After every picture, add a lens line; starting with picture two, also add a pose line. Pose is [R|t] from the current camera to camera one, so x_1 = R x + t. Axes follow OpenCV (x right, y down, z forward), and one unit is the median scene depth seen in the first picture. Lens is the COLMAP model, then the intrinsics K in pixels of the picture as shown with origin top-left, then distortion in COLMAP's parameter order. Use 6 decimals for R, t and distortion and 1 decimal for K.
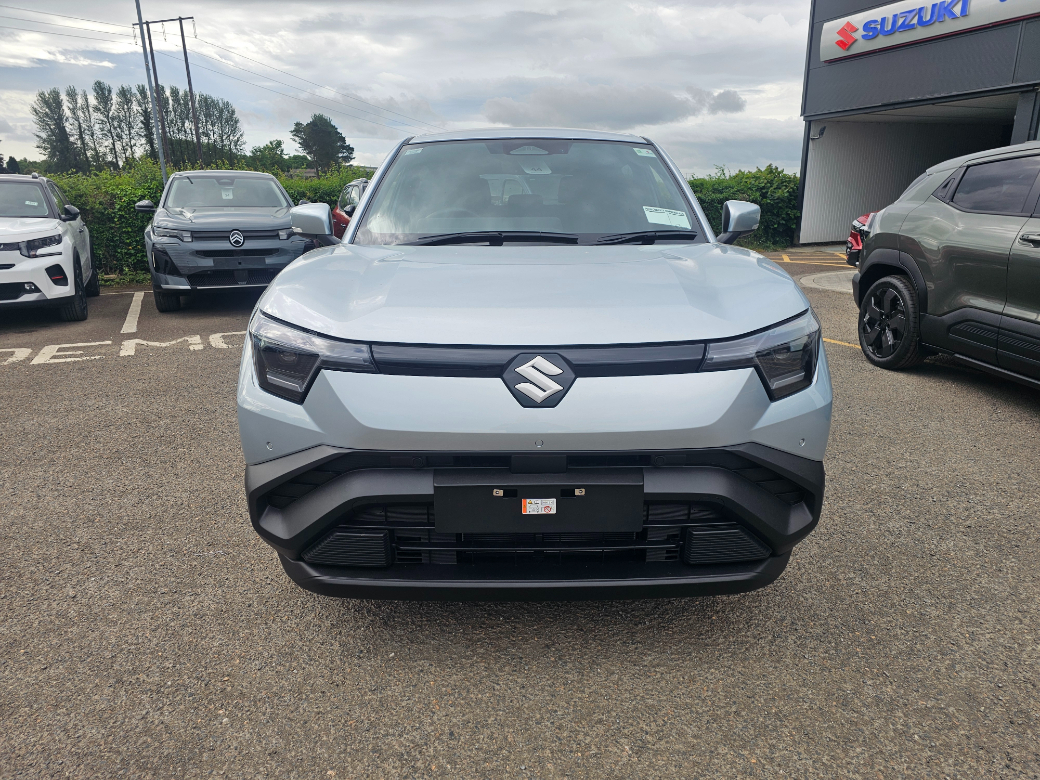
lens RADIAL K [[704.2, 0, 520.0], [0, 704.2, 390.0], [0, 0, 1]] dist [0.053149, -0.039521]
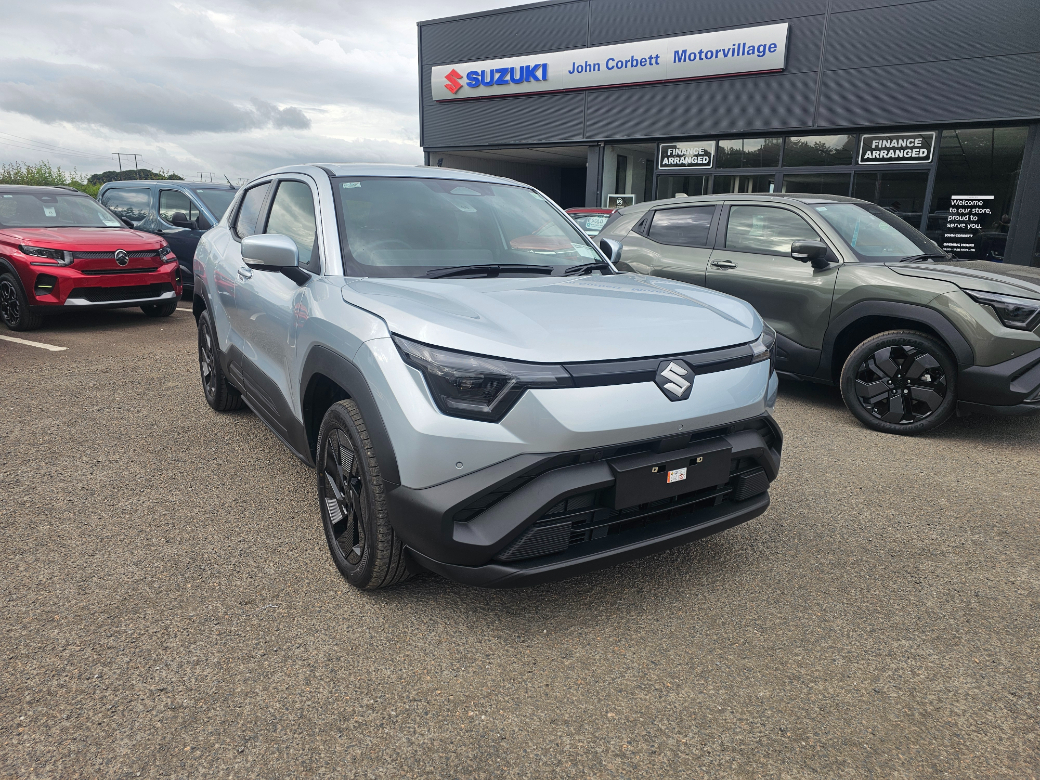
lens RADIAL K [[700.9, 0, 525.4], [0, 700.9, 390.8], [0, 0, 1]] dist [0.053235, -0.039859]
pose [[0.840041, -0.102431, 0.532765, -0.706814], [0.112191, 0.993586, 0.014131, -0.034016], [-0.530795, 0.047901, 0.846145, 0.019742]]
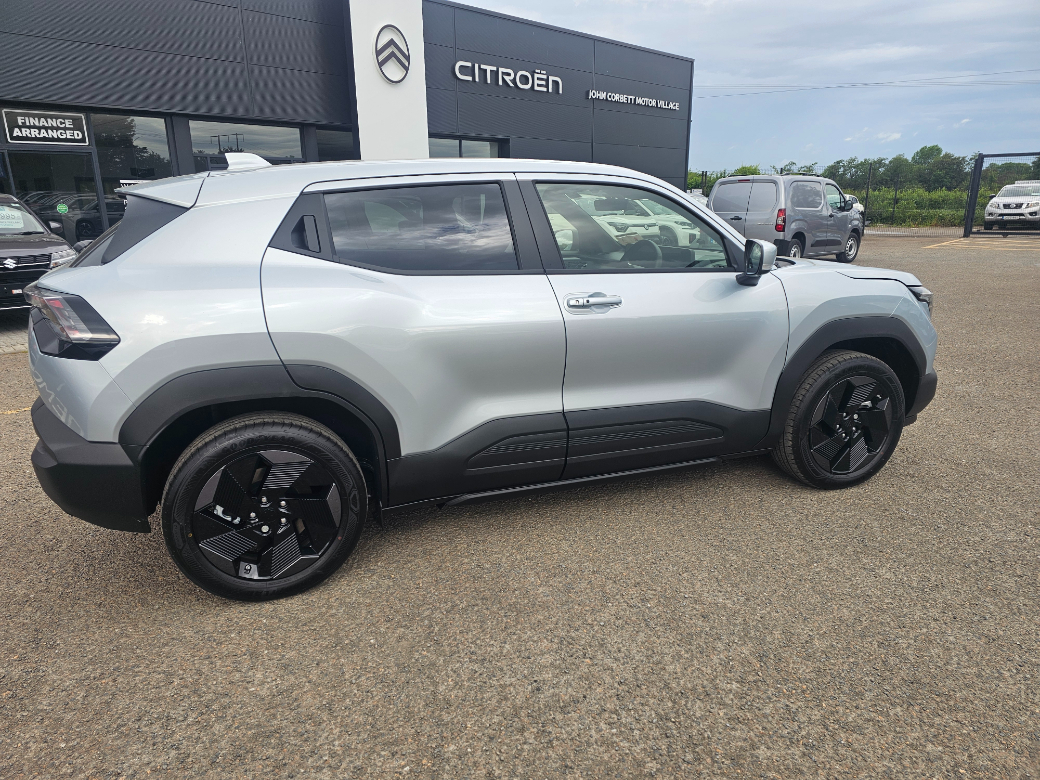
lens RADIAL K [[697.0, 0, 520.0], [0, 697.0, 390.0], [0, 0, 1]] dist [0.061563, -0.051949]
pose [[-0.355242, -0.229627, 0.906132, -1.468161], [0.259264, 0.907125, 0.331521, -0.641914], [-0.898101, 0.352697, -0.262715, 2.161910]]
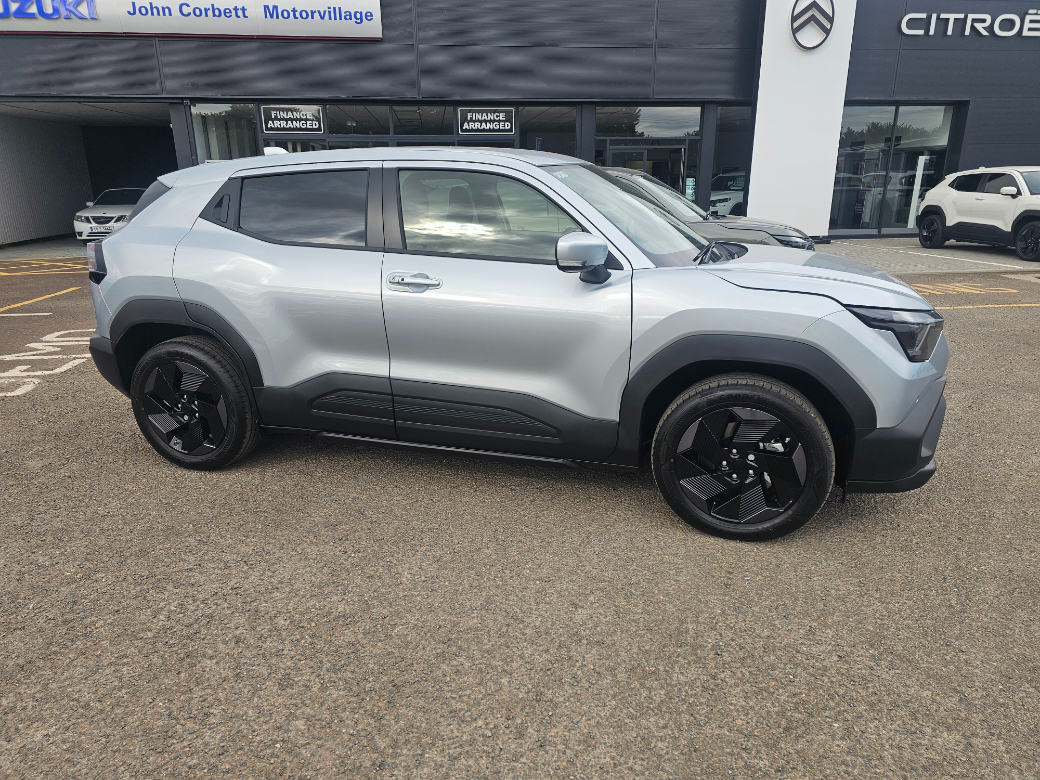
lens RADIAL K [[700.9, 0, 525.4], [0, 700.9, 390.8], [0, 0, 1]] dist [0.053235, -0.039859]
pose [[0.295354, -0.264383, 0.918078, -1.586124], [0.254367, 0.948024, 0.191174, -0.344903], [-0.920904, 0.177065, 0.347252, 1.041227]]
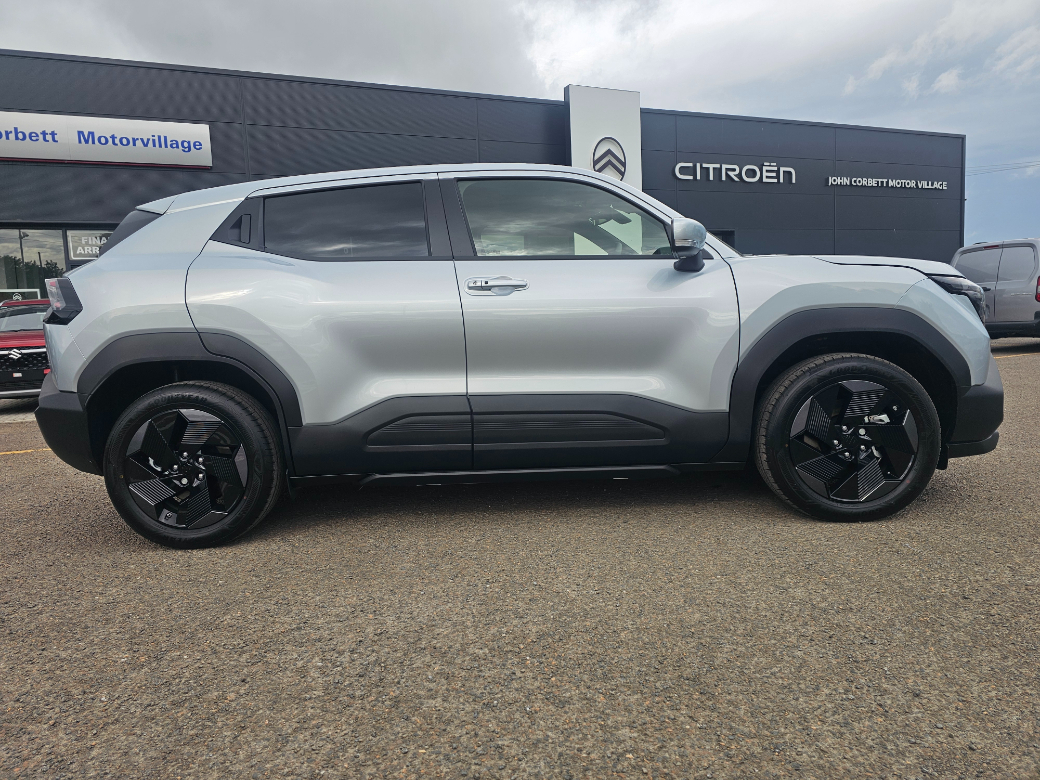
lens RADIAL K [[702.3, 0, 517.0], [0, 702.3, 375.0], [0, 0, 1]] dist [0.050273, -0.034880]
pose [[0.017469, -0.066953, 0.997603, -1.616728], [0.305791, 0.950305, 0.058424, -0.250160], [-0.951939, 0.304037, 0.037074, 1.633731]]
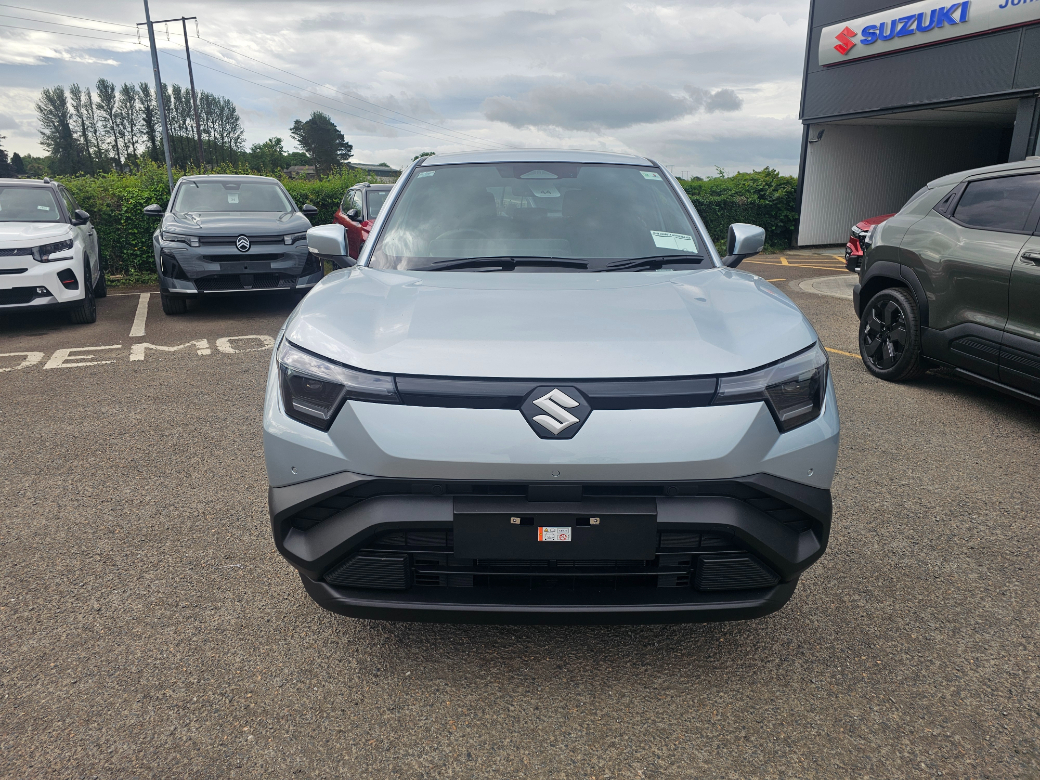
lens RADIAL K [[703.8, 0, 505.5], [0, 703.8, 377.3], [0, 0, 1]] dist [0.052350, -0.038455]
pose [[0.999880, 0.007579, -0.013536, -0.025857], [-0.007751, 0.999889, -0.012699, -0.040019], [0.013439, 0.012802, 0.999828, -0.029871]]
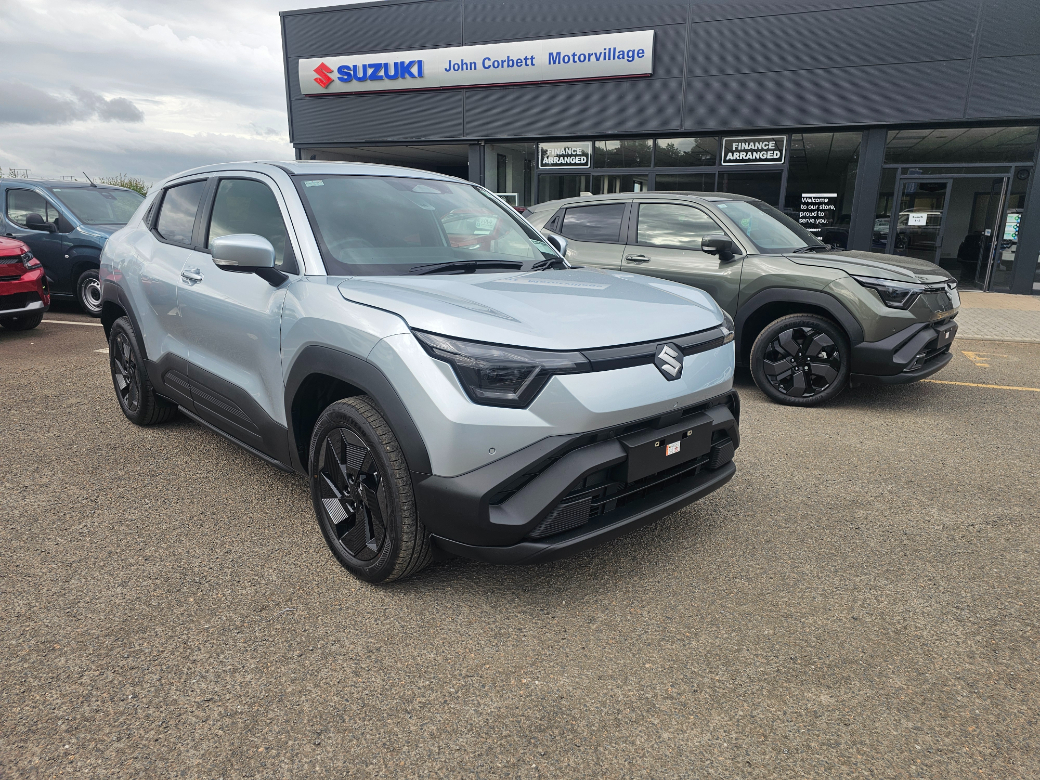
lens RADIAL K [[698.7, 0, 533.1], [0, 698.7, 399.3], [0, 0, 1]] dist [0.057818, -0.046698]
pose [[0.718782, -0.155318, 0.677664, -0.901037], [0.162800, 0.985227, 0.053133, -0.046230], [-0.675906, 0.072132, 0.733450, 0.098738]]
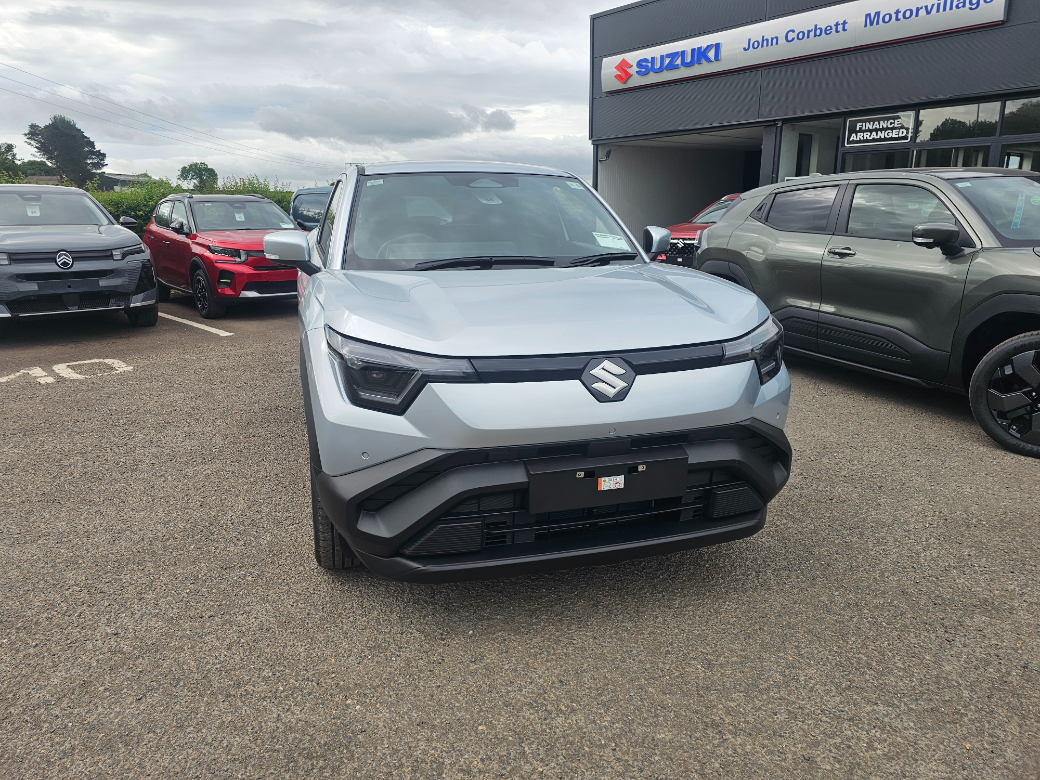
lens RADIAL K [[703.8, 0, 505.5], [0, 703.8, 377.3], [0, 0, 1]] dist [0.052350, -0.038455]
pose [[0.962056, -0.063964, 0.265249, -0.362016], [0.072338, 0.997139, -0.021912, -0.002978], [-0.263089, 0.040268, 0.963931, -0.107047]]
